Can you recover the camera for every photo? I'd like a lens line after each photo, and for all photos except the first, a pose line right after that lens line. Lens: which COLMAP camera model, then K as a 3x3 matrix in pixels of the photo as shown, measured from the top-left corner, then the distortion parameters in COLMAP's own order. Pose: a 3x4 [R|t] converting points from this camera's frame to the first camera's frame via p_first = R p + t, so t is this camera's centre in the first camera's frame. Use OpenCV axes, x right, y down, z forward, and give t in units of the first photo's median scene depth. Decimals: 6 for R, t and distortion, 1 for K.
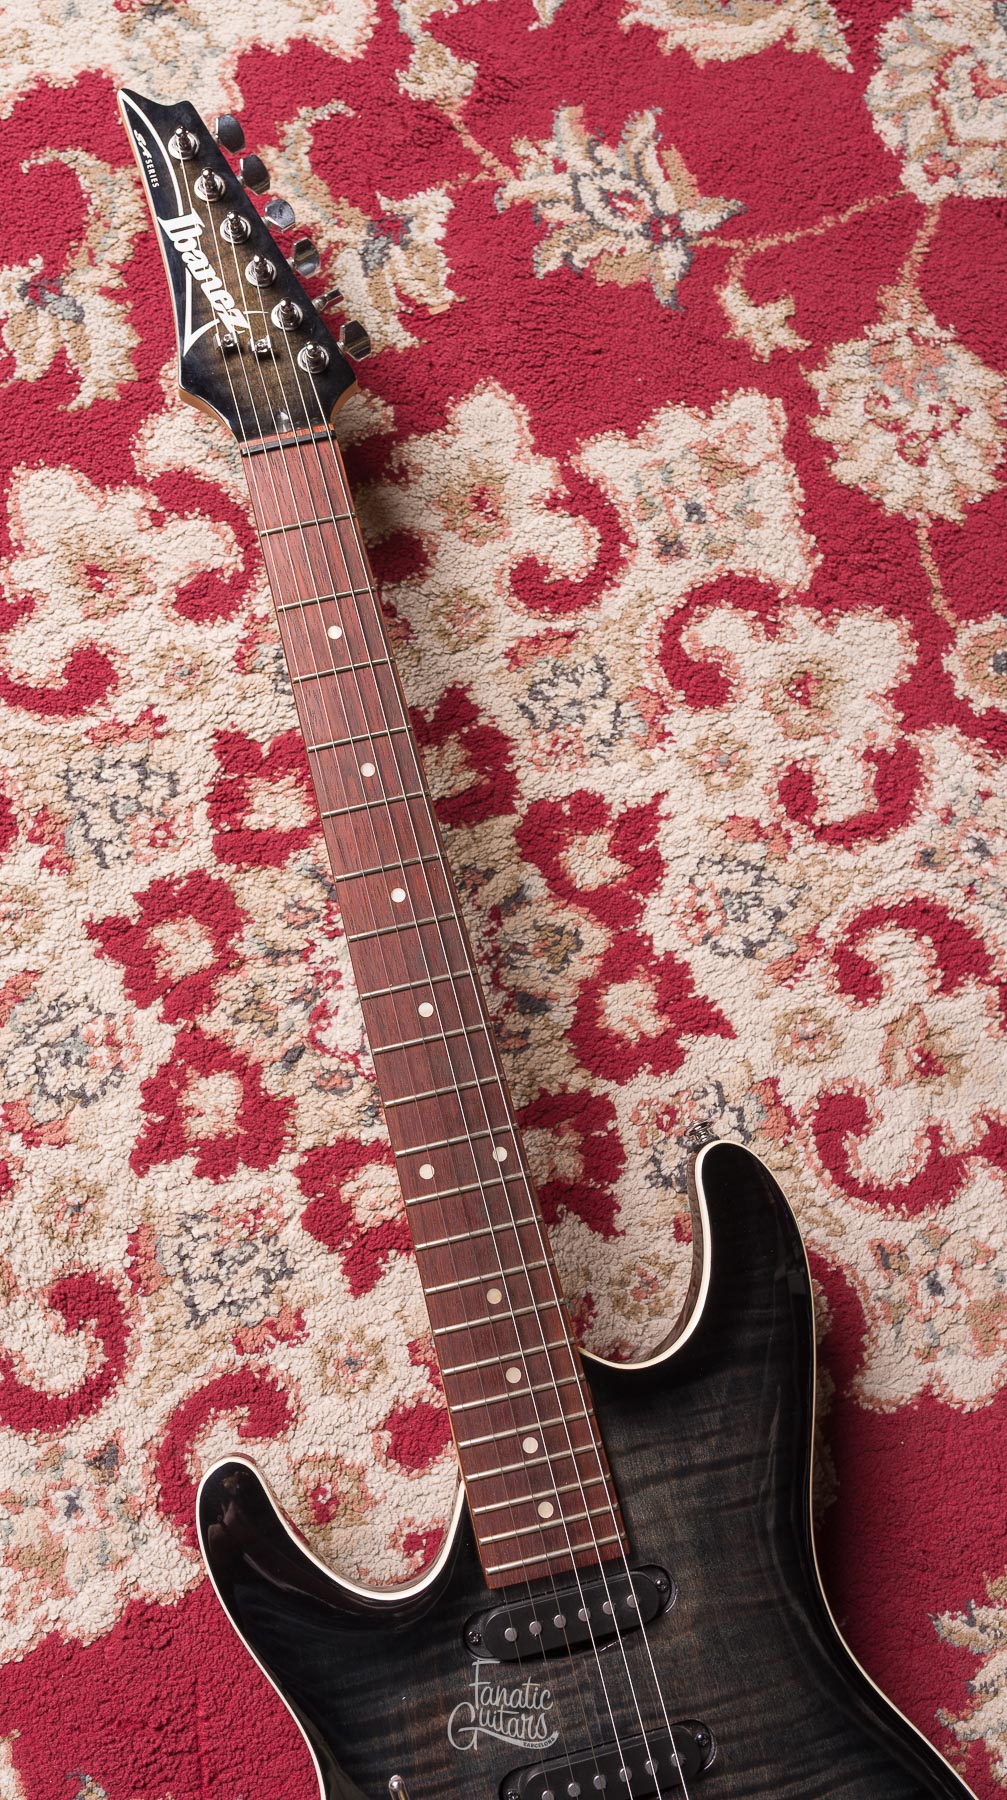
lens RADIAL K [[1753.8, 0, 402.7], [0, 1753.8, 895.6], [0, 0, 1]] dist [0.003160, -0.006231]
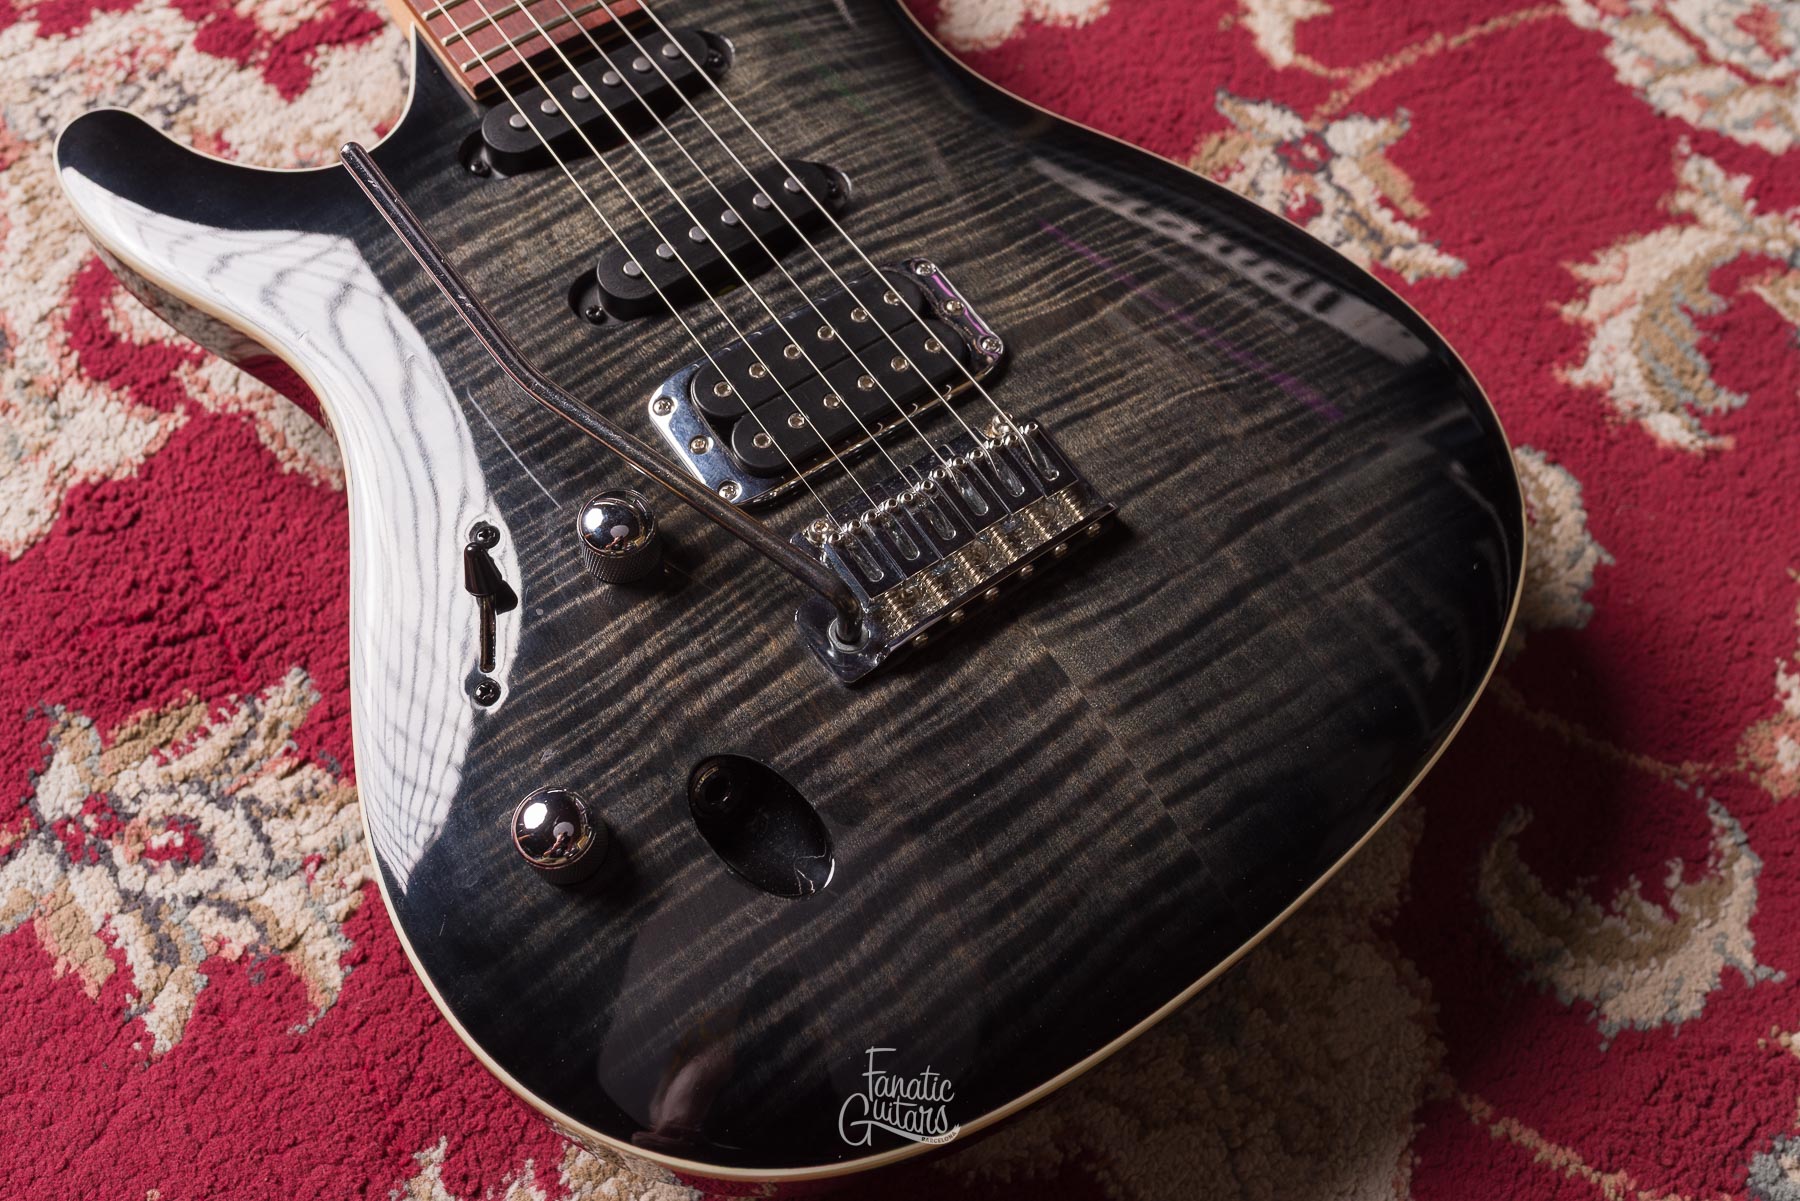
lens RADIAL K [[1764.1, 0, 900.0], [0, 1764.1, 600.5], [0, 0, 1]] dist [-0.000595, 0.003886]
pose [[0.926060, -0.334518, 0.174671, 0.012514], [0.367774, 0.903750, -0.219041, 0.680271], [-0.084586, 0.267085, 0.959954, 0.296422]]
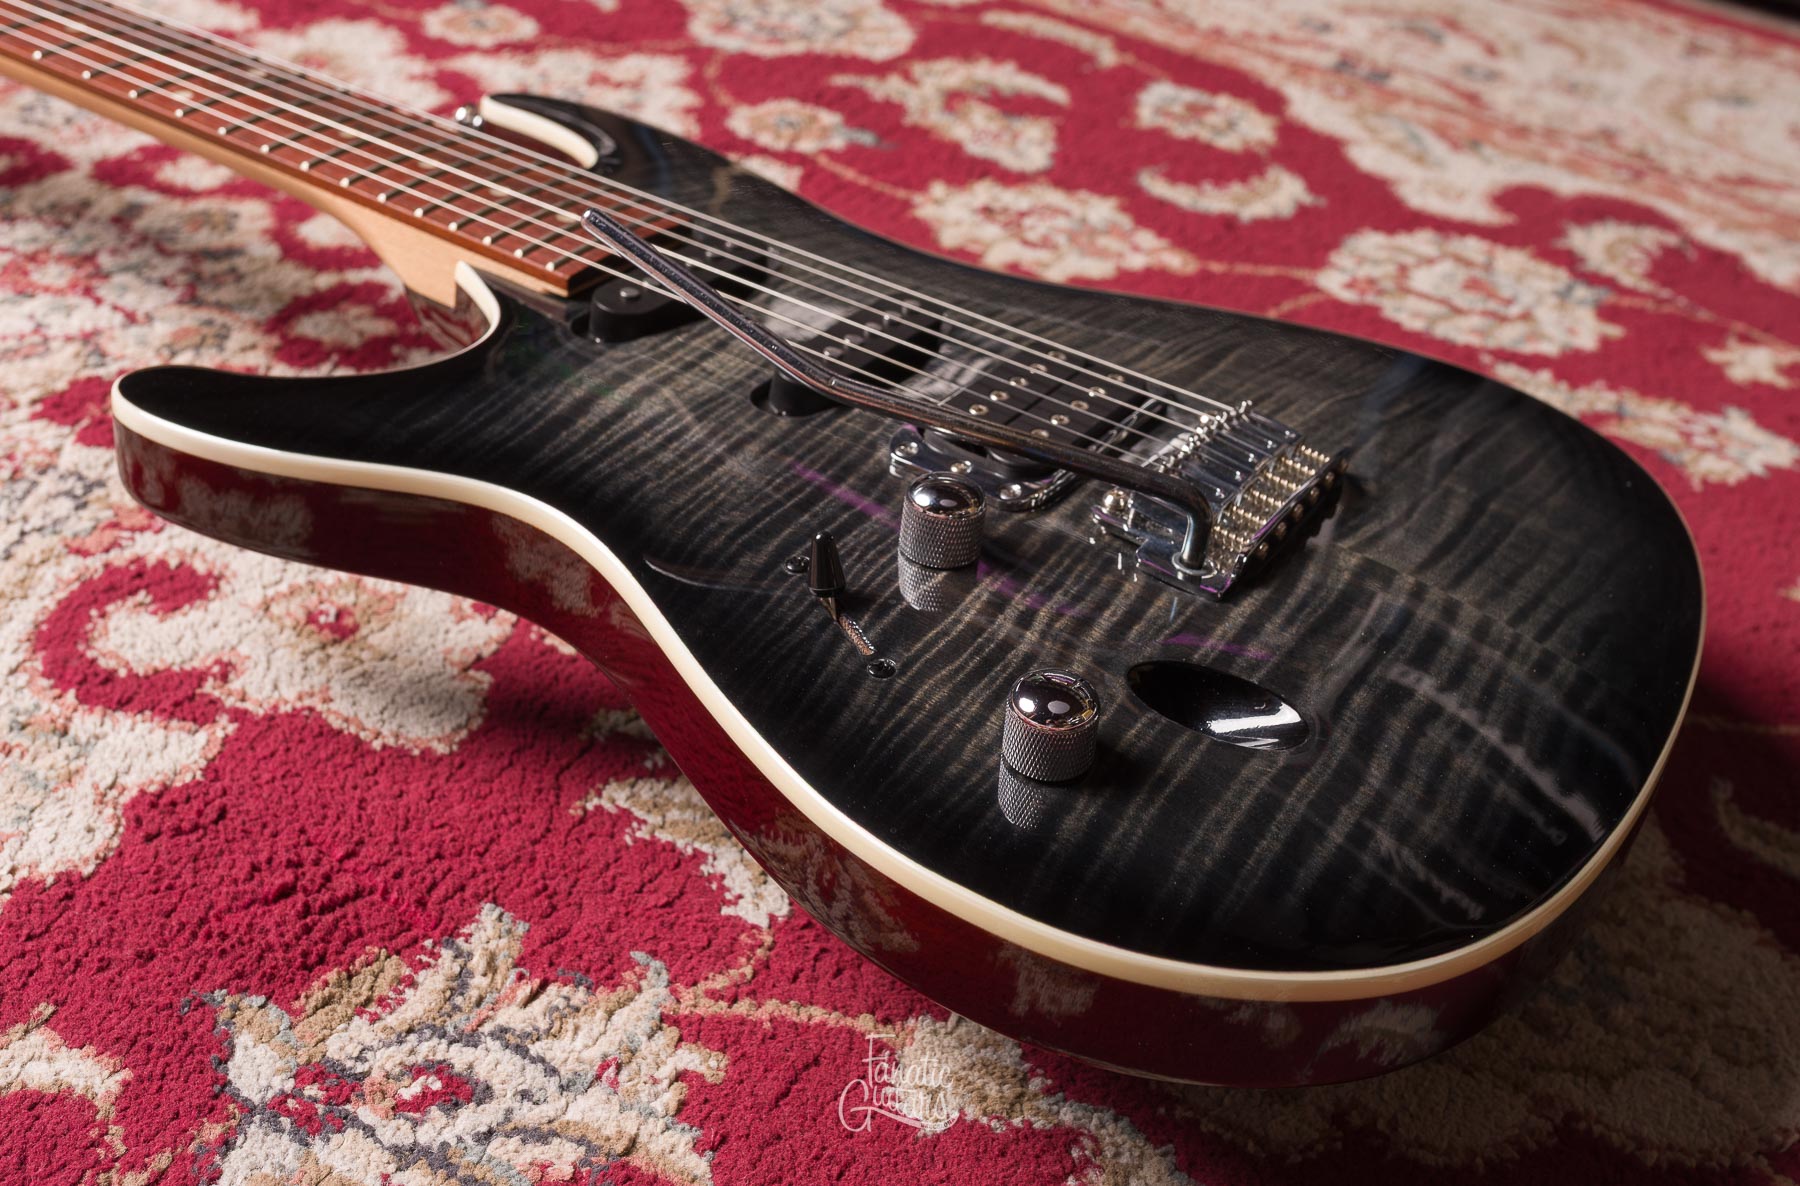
lens RADIAL K [[2163.4, 0, 944.4], [0, 2163.4, 554.6], [0, 0, 1]] dist [0.002646, -0.017608]
pose [[0.695489, -0.341759, 0.632057, -0.364421], [0.680315, 0.596274, -0.426179, 0.787997], [-0.231229, 0.726401, 0.647205, 0.408837]]
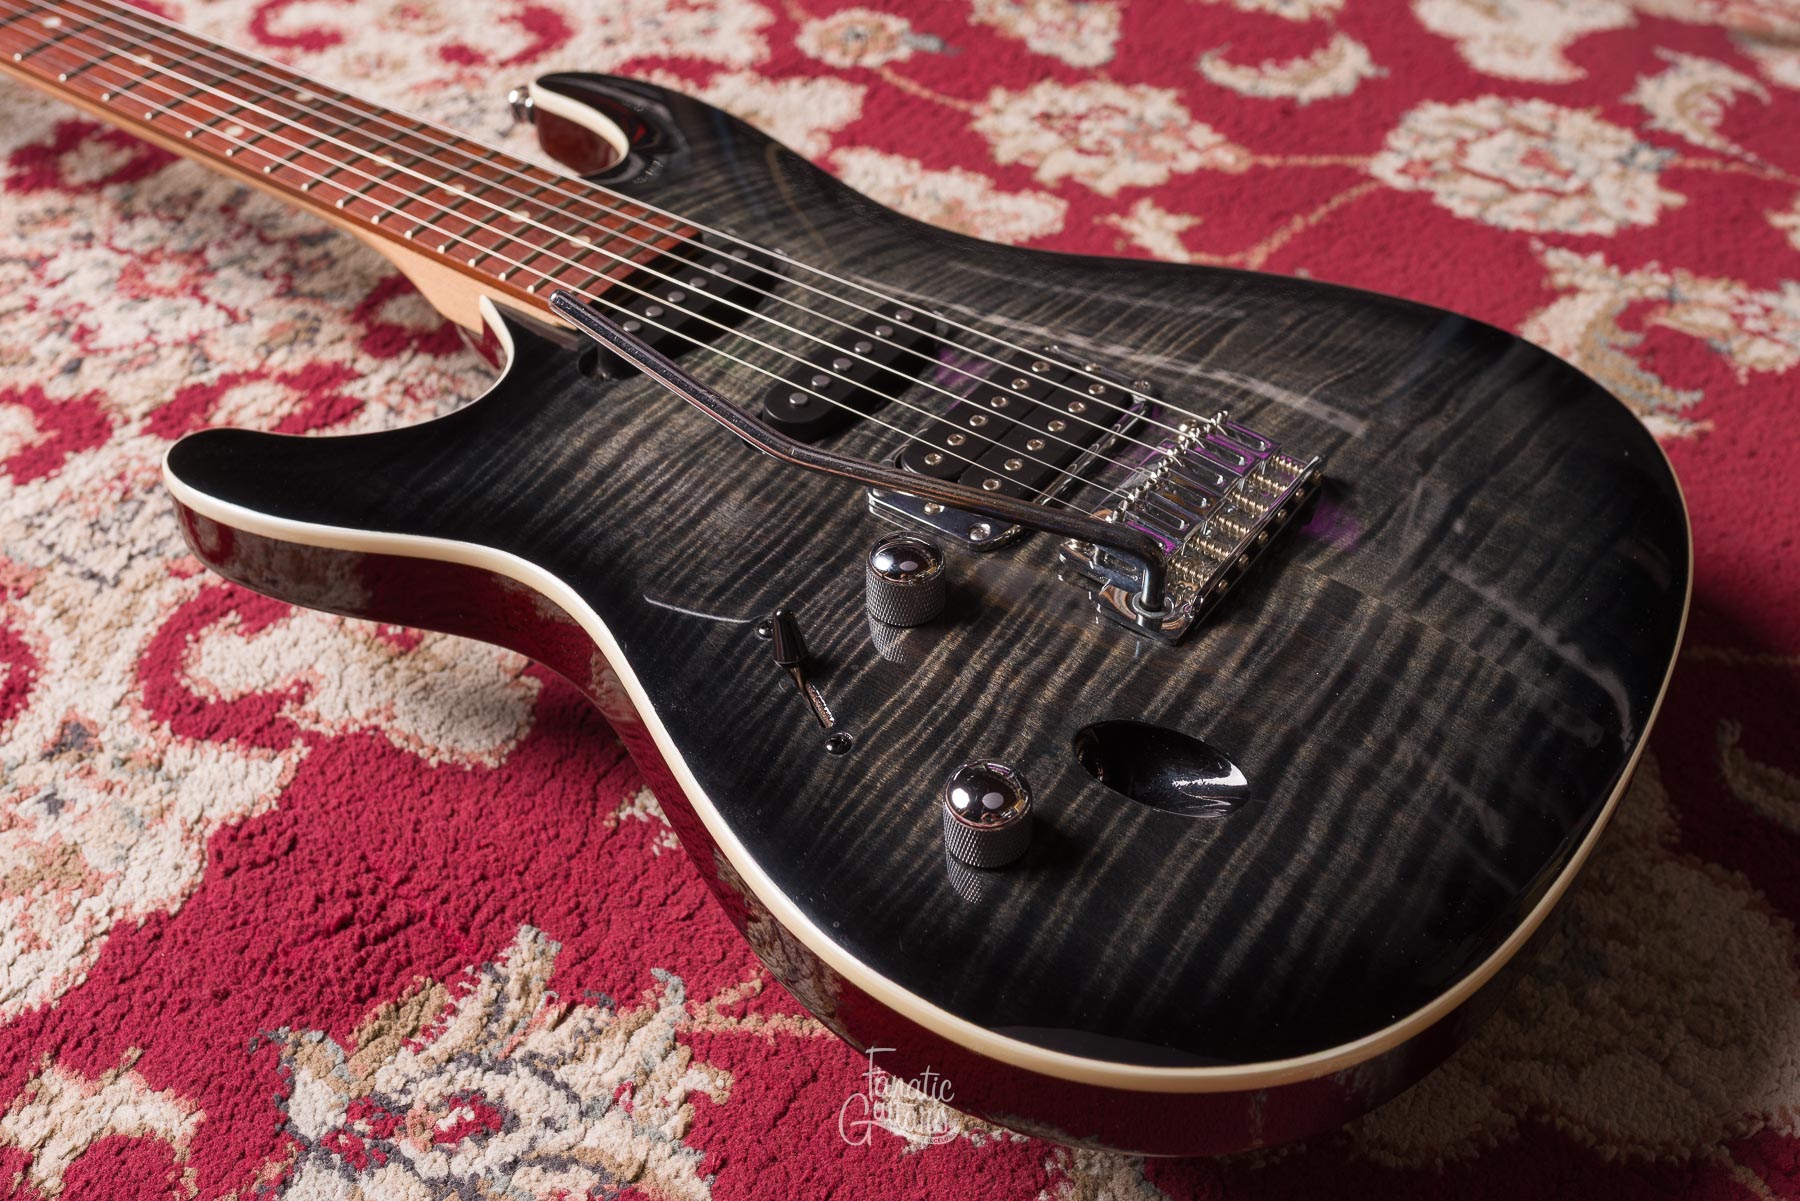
lens RADIAL K [[1950.6, 0, 900.0], [0, 1950.6, 600.5], [0, 0, 1]] dist [0.001589, -0.011684]
pose [[0.746535, -0.465651, 0.475242, -0.249987], [0.656285, 0.632839, -0.410859, 0.759992], [-0.109435, 0.618615, 0.778036, 0.353603]]
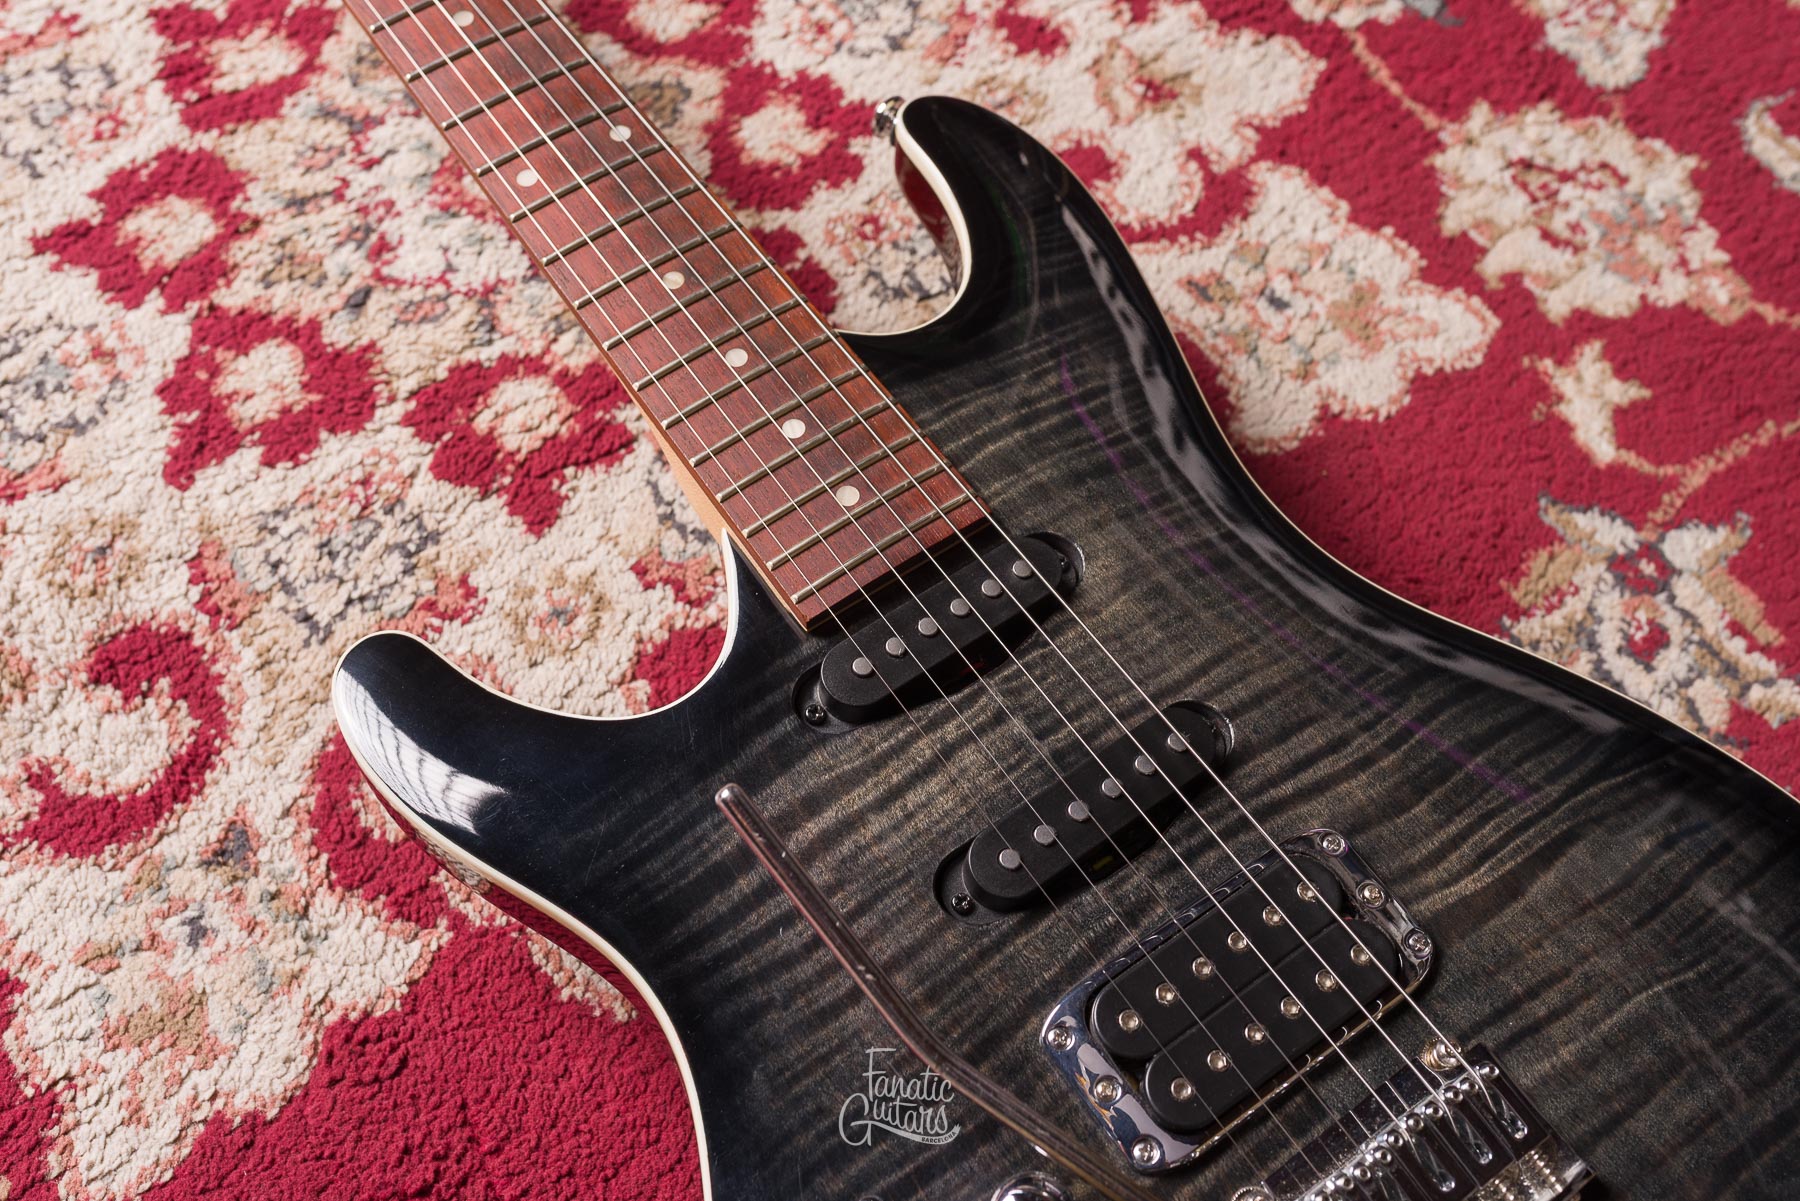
lens RADIAL K [[1764.1, 0, 900.0], [0, 1764.1, 600.5], [0, 0, 1]] dist [-0.000595, 0.003886]
pose [[0.926333, -0.334105, 0.174014, -0.023547], [0.369737, 0.894818, -0.250191, 0.473008], [-0.072121, 0.296099, 0.952430, 0.326930]]
